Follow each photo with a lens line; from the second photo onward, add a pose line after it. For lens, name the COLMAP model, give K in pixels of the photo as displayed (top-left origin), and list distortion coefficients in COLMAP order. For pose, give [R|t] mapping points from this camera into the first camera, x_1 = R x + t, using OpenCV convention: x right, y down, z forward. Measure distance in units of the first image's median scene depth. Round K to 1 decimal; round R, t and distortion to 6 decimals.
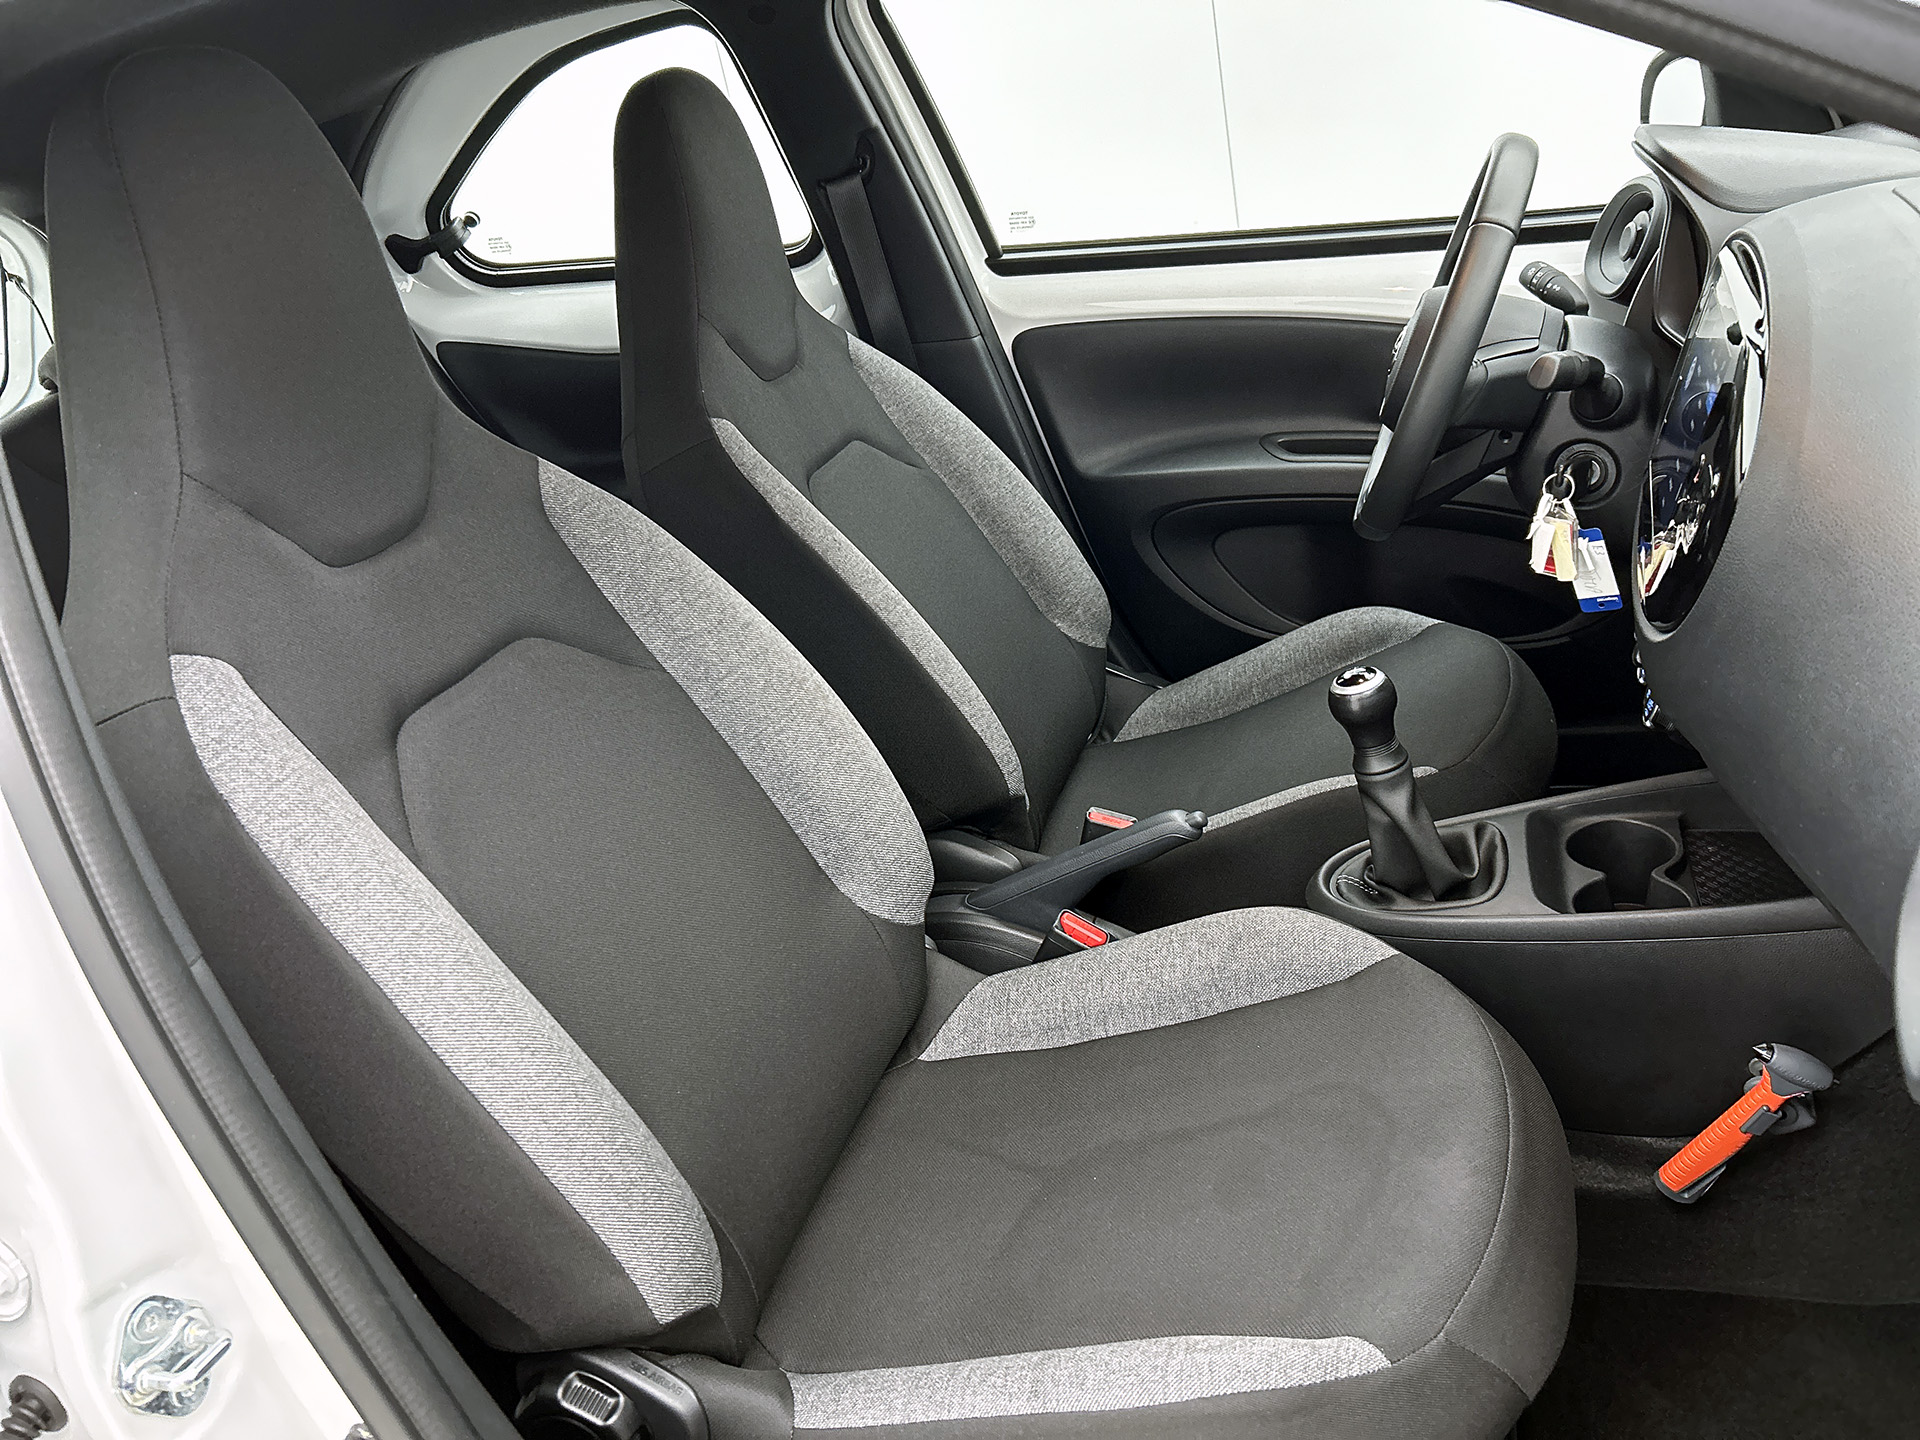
lens RADIAL K [[1430.6, 0, 960.0], [0, 1430.6, 720.0], [0, 0, 1]] dist [0.032461, -0.045388]
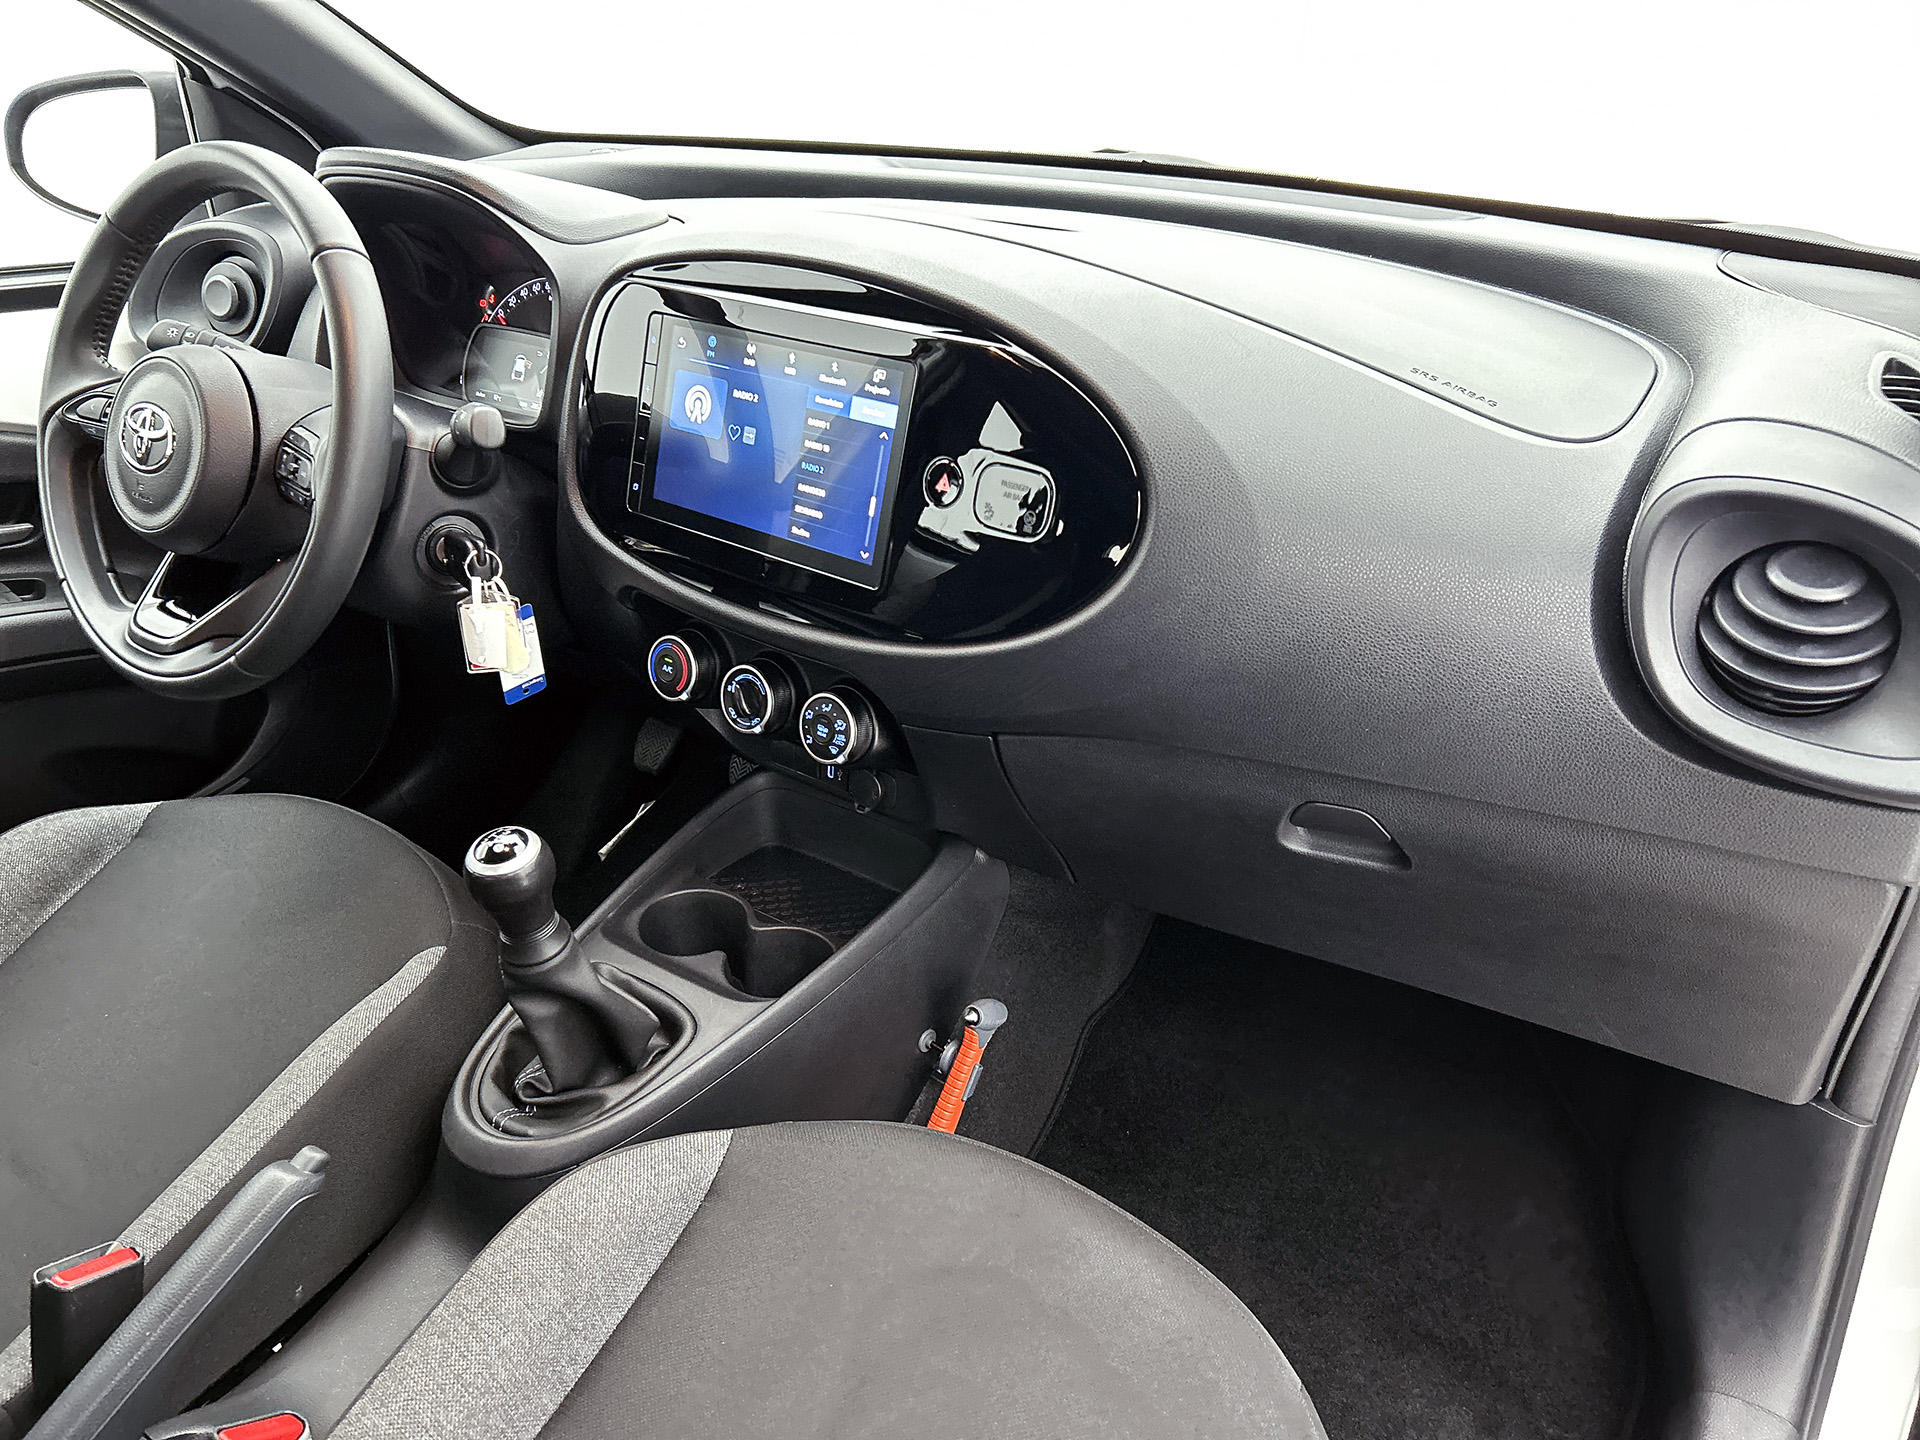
lens RADIAL K [[1422.3, 0, 960.0], [0, 1422.3, 720.0], [0, 0, 1]] dist [0.001673, -0.000094]
pose [[0.298458, -0.269604, 0.915552, -0.279617], [0.339730, 0.926454, 0.162066, -0.118106], [-0.891911, 0.262671, 0.368101, 0.467765]]
